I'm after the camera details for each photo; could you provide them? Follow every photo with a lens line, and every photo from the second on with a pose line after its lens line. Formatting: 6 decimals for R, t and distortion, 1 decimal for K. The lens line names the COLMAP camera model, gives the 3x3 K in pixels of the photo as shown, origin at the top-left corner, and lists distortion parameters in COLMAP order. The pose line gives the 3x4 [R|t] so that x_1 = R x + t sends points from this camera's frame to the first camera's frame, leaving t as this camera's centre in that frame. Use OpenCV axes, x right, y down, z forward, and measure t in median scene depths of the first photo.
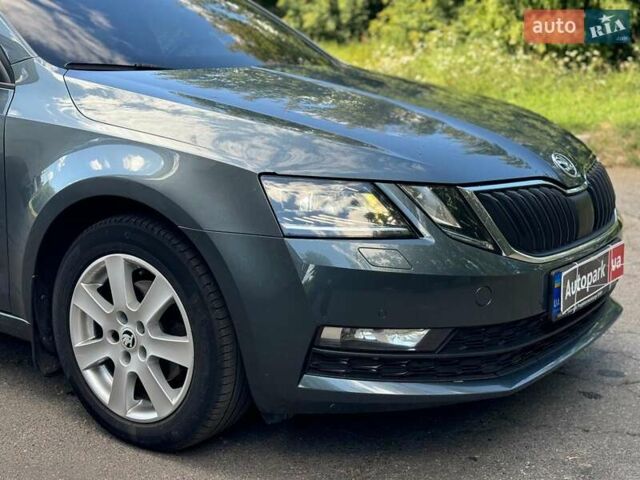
lens RADIAL K [[905.0, 0, 318.9], [0, 905.0, 241.2], [0, 0, 1]] dist [0.131325, 0.000000]
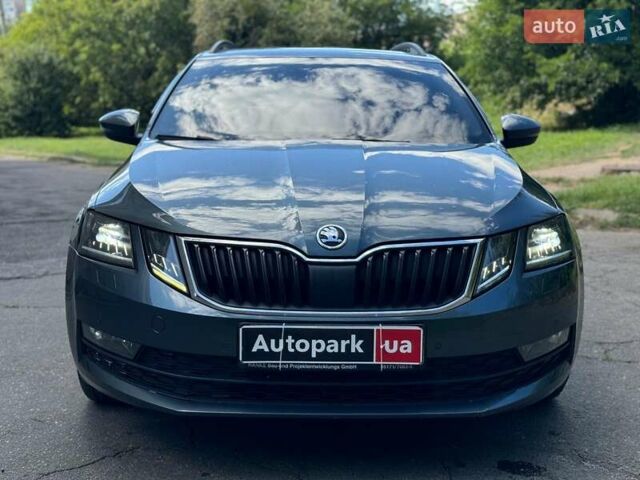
lens RADIAL K [[905.0, 0, 320.7], [0, 905.0, 241.5], [0, 0, 1]] dist [0.131325, 0.000000]
pose [[0.610192, 0.113471, -0.784086, 1.162953], [-0.178769, 0.983886, 0.003264, -0.084901], [0.771821, 0.138179, 0.620644, 0.363553]]
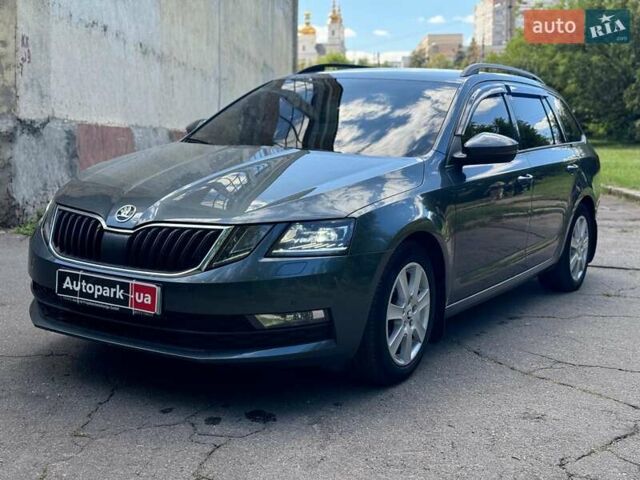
lens RADIAL K [[905.0, 0, 319.0], [0, 905.0, 239.3], [0, 0, 1]] dist [0.131325, 0.000000]
pose [[0.078954, 0.139554, -0.987062, 1.846970], [-0.250750, 0.961098, 0.115826, -0.309225], [0.964827, 0.238361, 0.110876, 1.228236]]
